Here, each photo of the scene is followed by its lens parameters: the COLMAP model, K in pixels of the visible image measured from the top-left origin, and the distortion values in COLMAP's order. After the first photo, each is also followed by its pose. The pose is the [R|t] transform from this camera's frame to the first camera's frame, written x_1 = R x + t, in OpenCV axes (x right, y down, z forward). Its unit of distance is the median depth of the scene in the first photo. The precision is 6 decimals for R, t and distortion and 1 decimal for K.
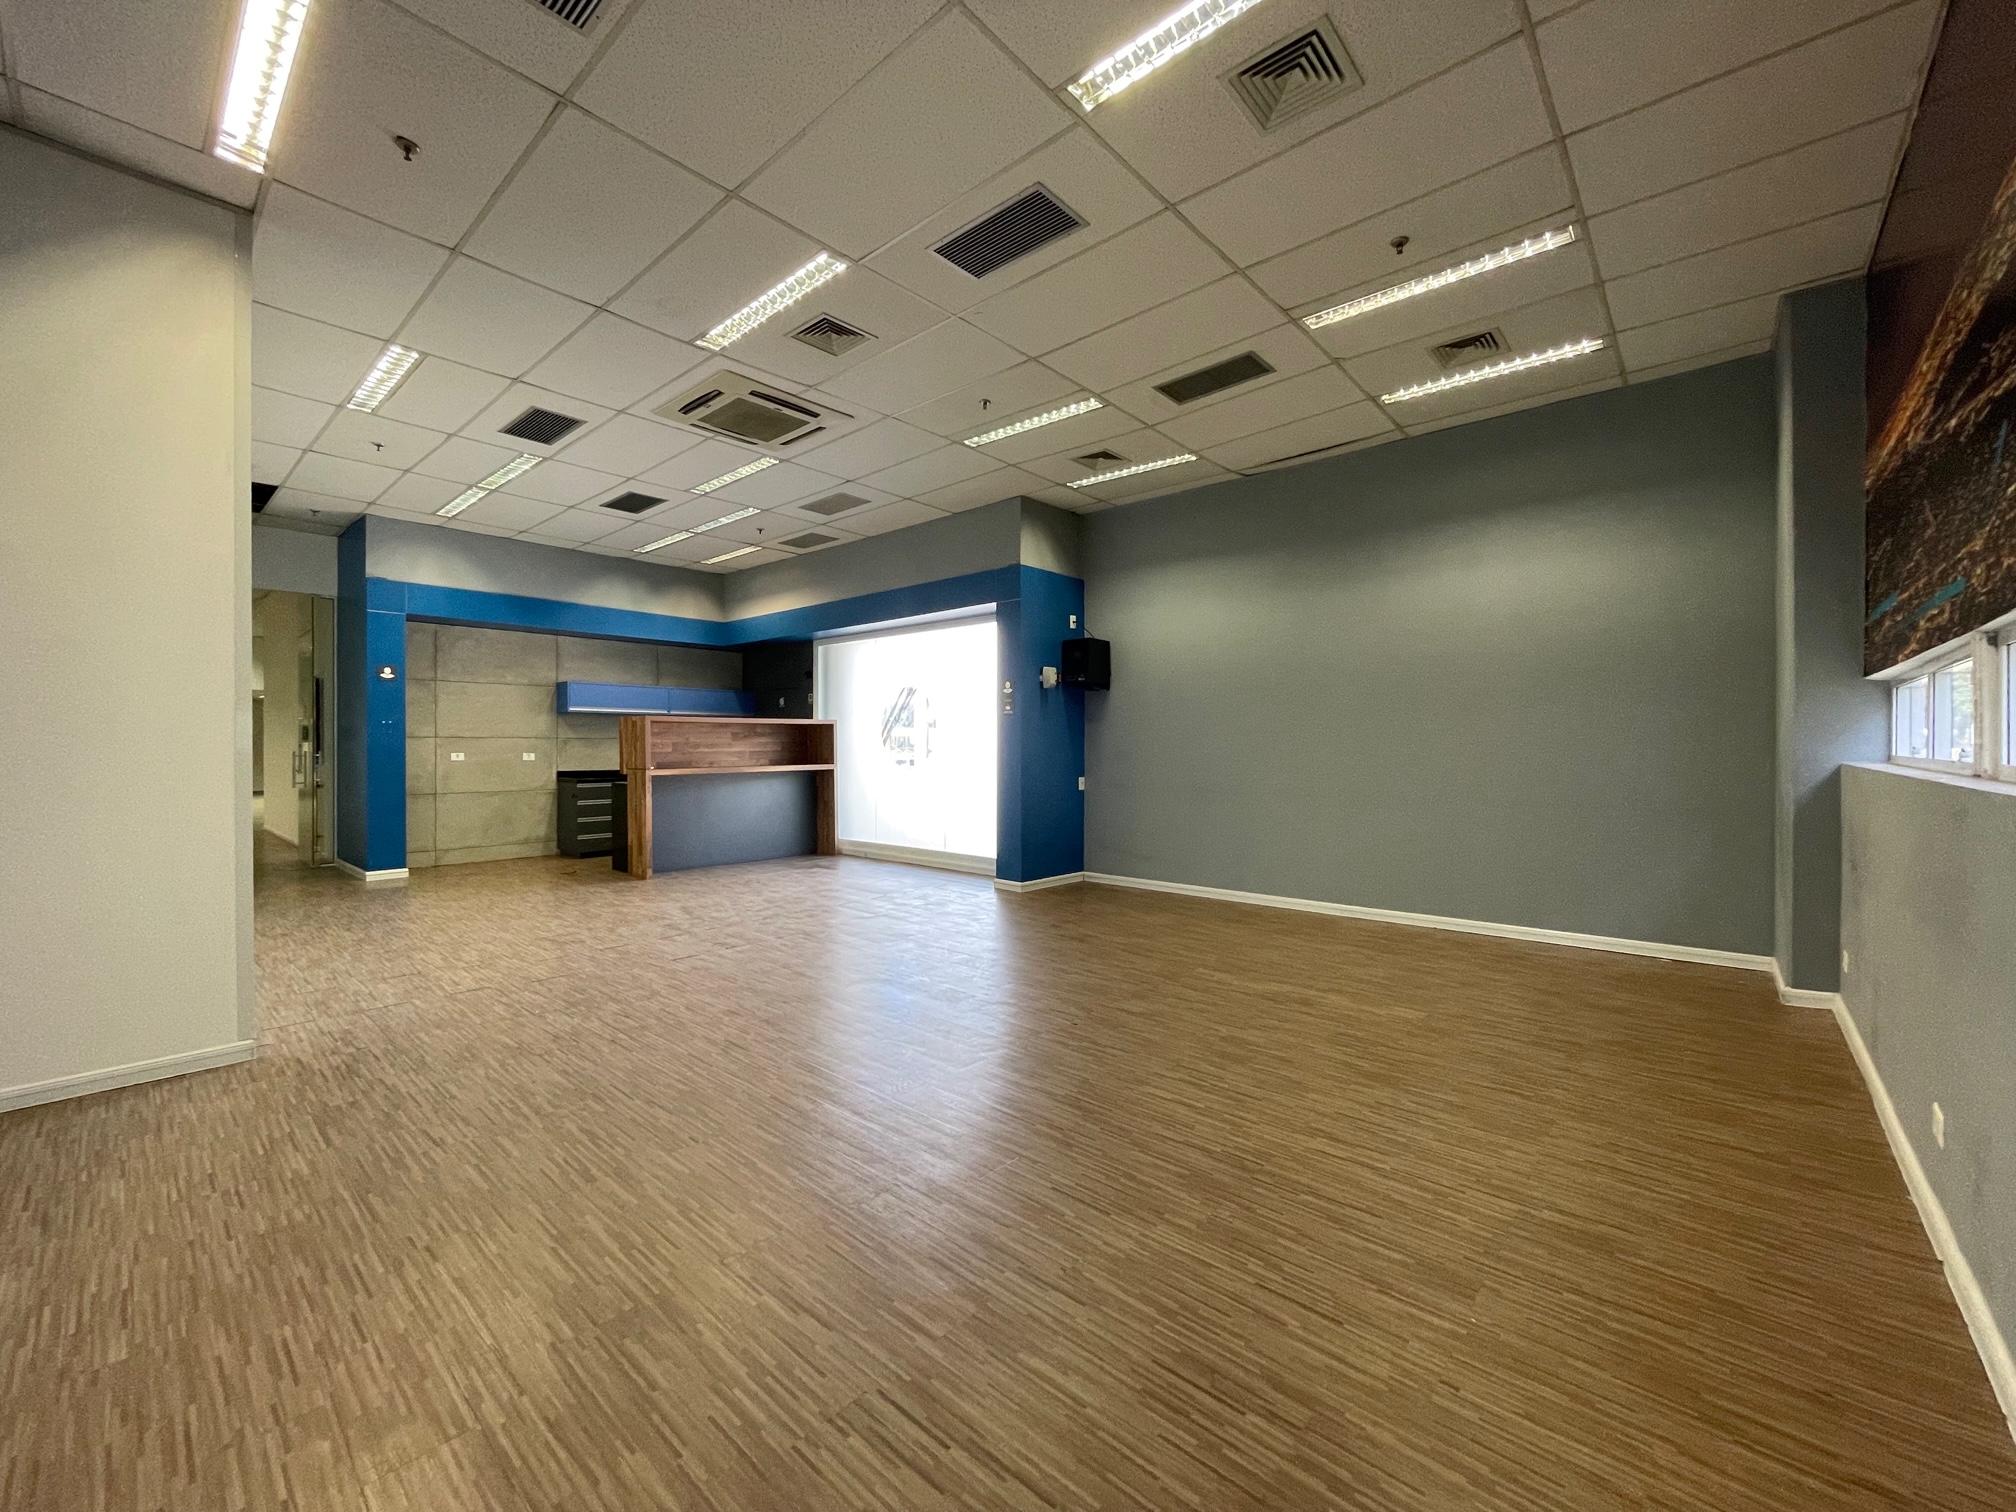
lens RADIAL K [[811.8, 0, 1003.1], [0, 811.8, 748.0], [0, 0, 1]] dist [-0.000221, -0.000004]
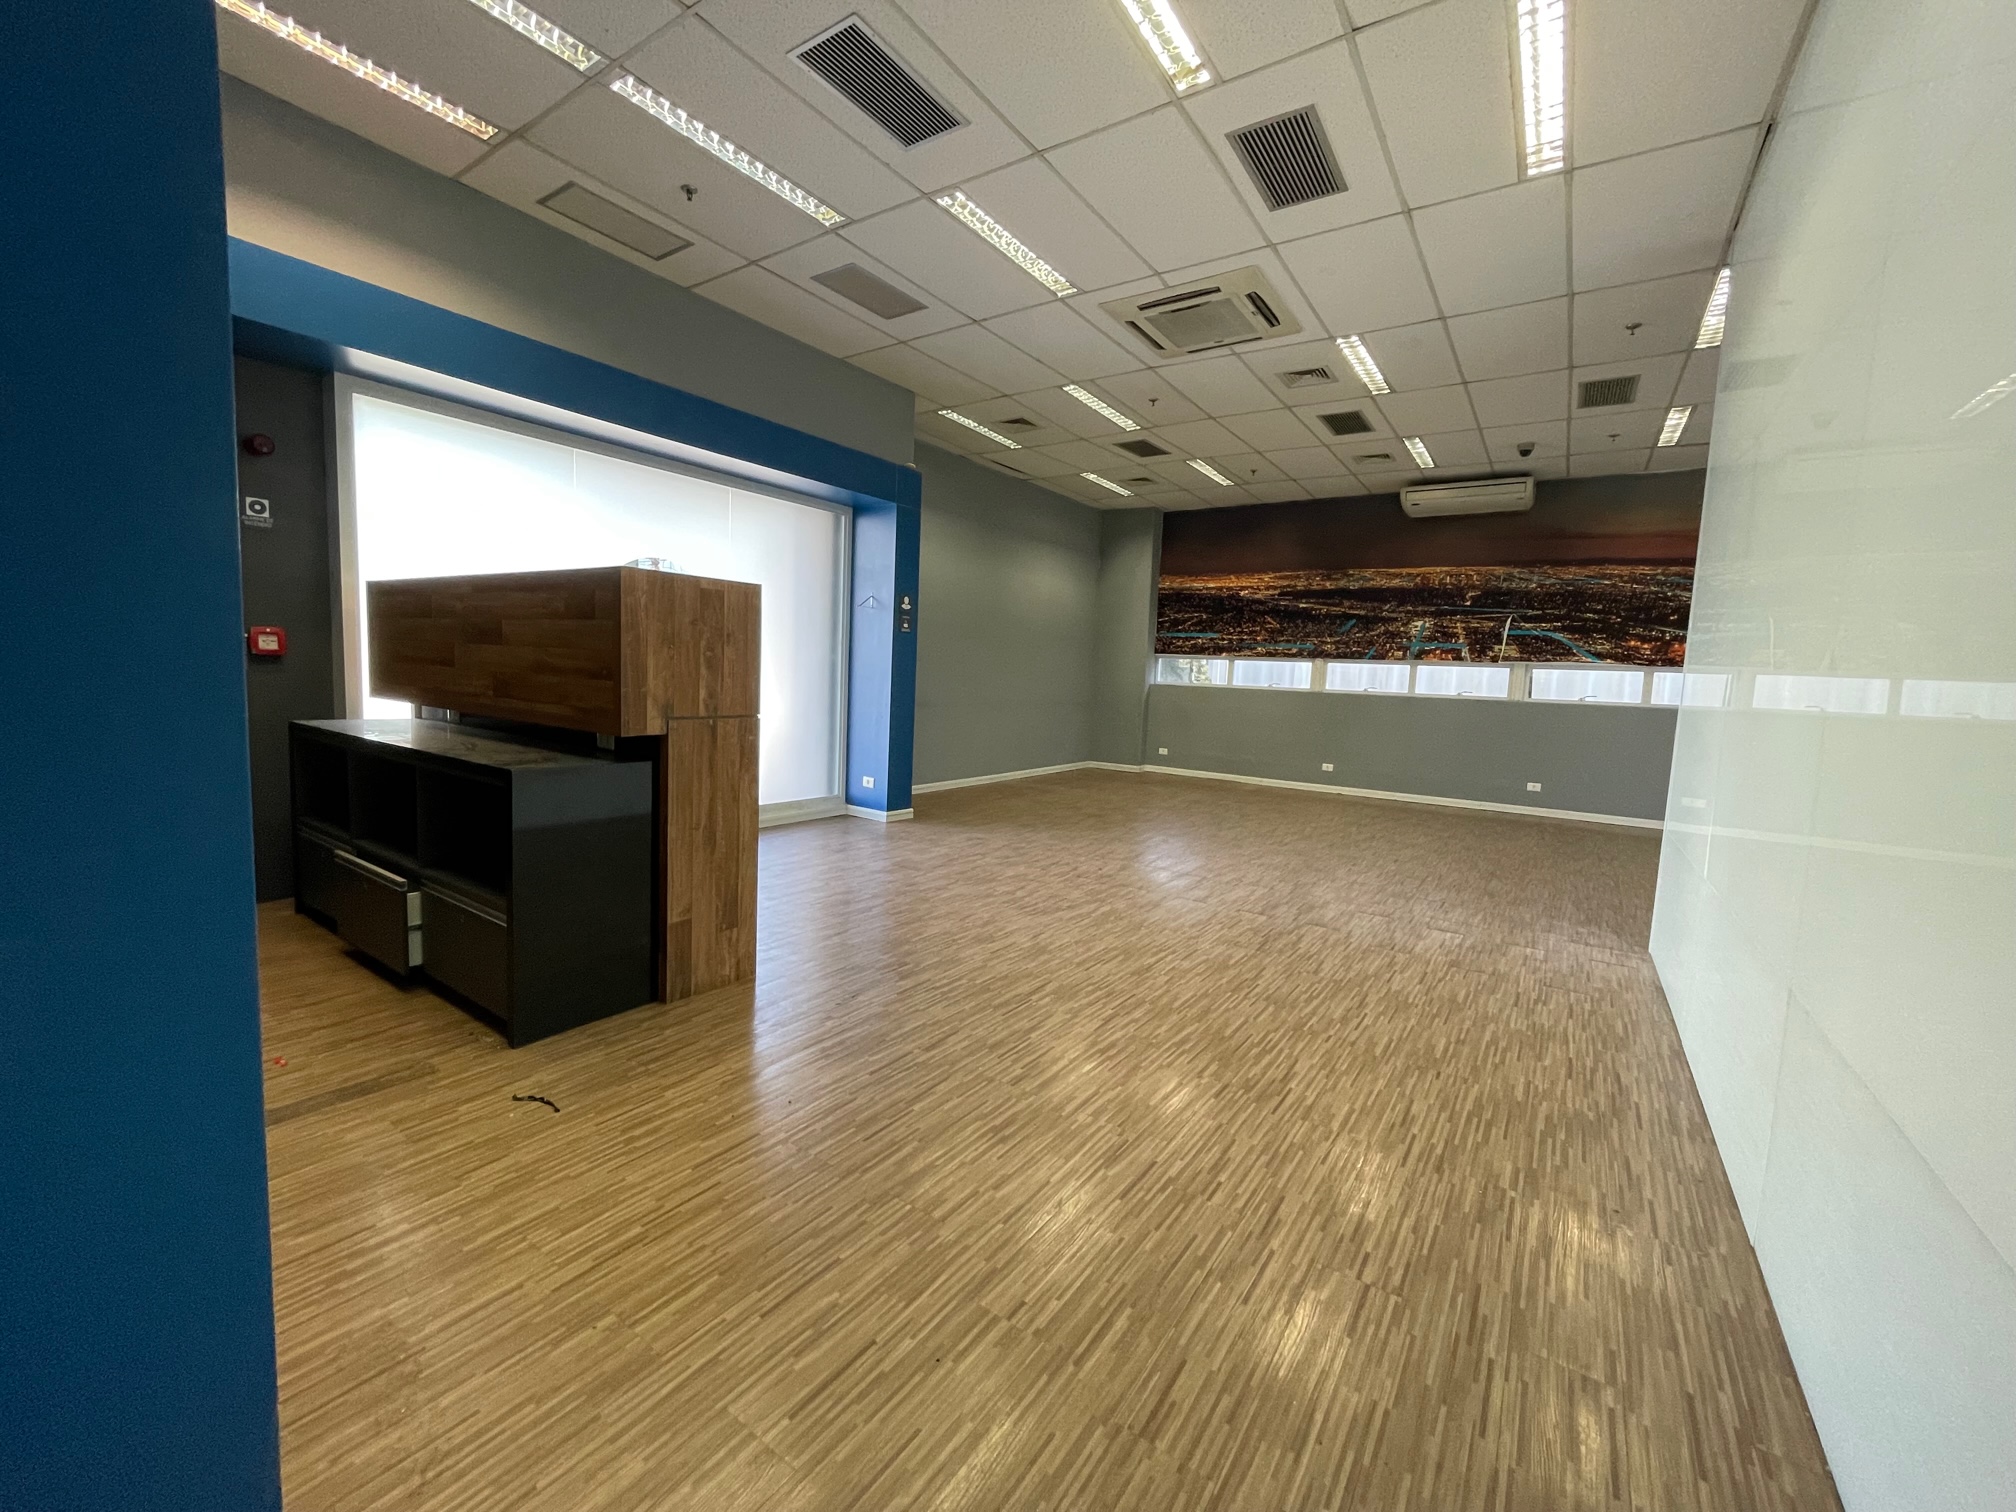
lens RADIAL K [[811.8, 0, 1004.2], [0, 811.8, 752.5], [0, 0, 1]] dist [-0.000221, -0.000004]
pose [[-0.119369, -0.101651, 0.987633, -1.026799], [-0.038598, 0.994468, 0.097689, -0.000049], [-0.992099, -0.026460, -0.122632, 1.095102]]
